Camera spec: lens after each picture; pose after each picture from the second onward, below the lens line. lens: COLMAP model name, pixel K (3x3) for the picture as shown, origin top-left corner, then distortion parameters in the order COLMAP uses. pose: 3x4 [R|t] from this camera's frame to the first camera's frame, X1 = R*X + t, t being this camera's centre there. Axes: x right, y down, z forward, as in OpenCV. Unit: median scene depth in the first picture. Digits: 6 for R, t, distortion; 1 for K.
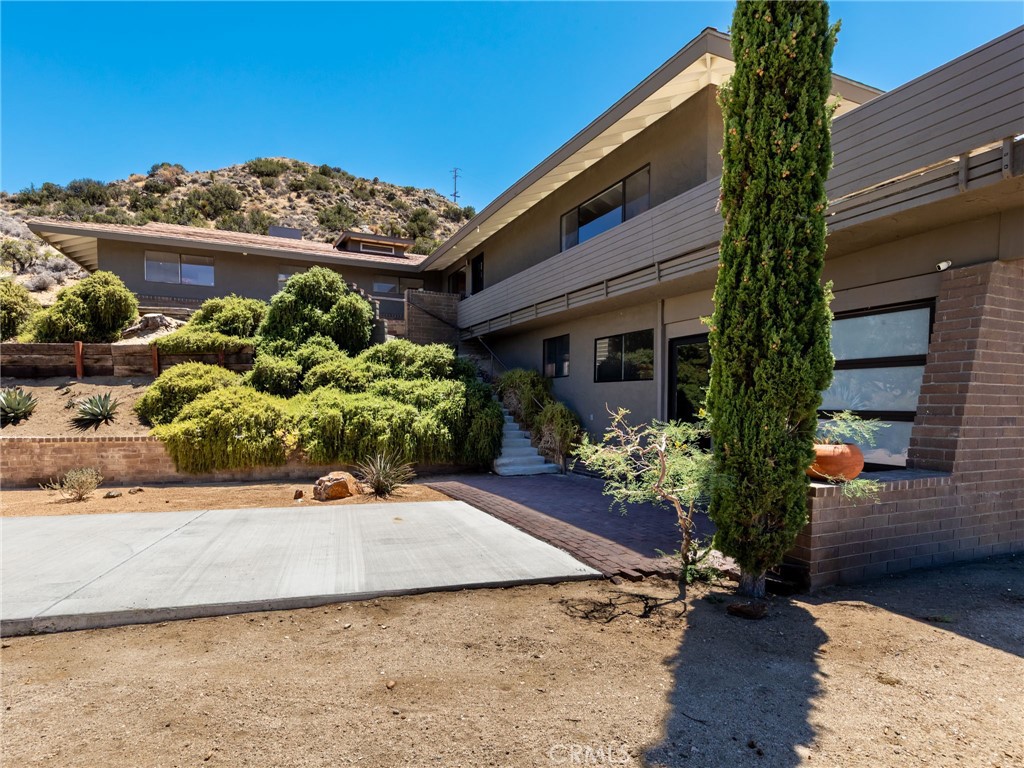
lens RADIAL K [[535.7, 0, 496.1], [0, 535.7, 406.3], [0, 0, 1]] dist [0.010580, -0.001893]
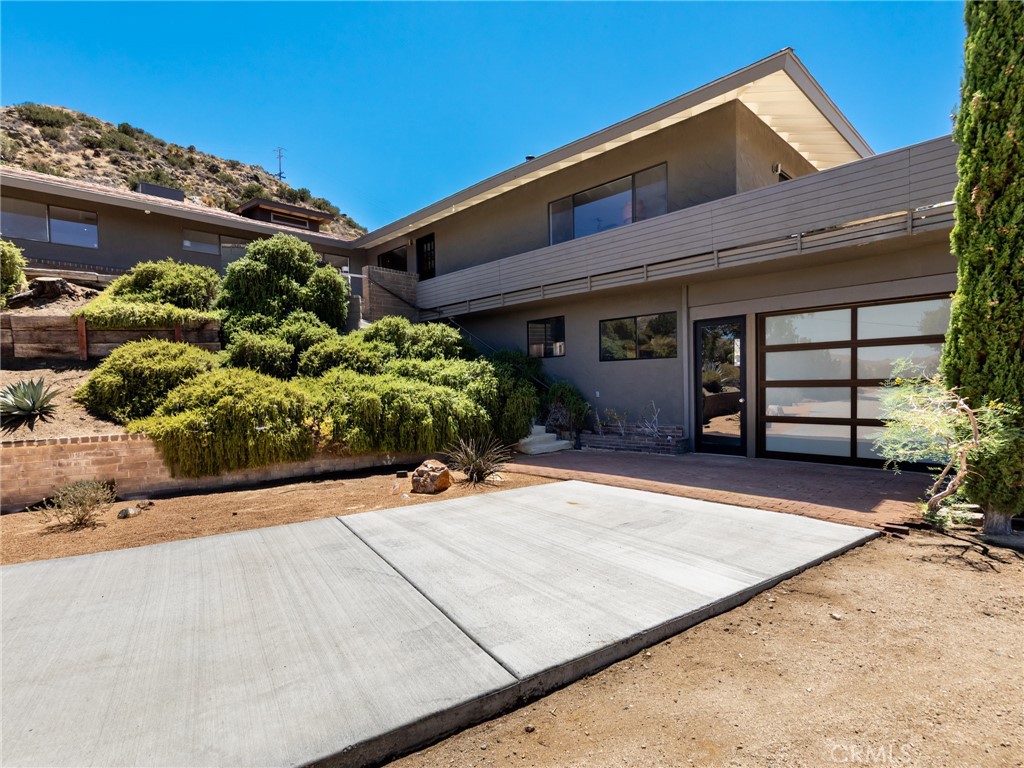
lens RADIAL K [[507.2, 0, 511.9], [0, 507.2, 384.2], [0, 0, 1]] dist [0.008794, -0.001032]
pose [[0.941439, -0.021845, 0.336474, -0.332213], [0.025503, 0.999654, -0.006456, 0.003063], [-0.336217, 0.014660, 0.941671, 0.114565]]
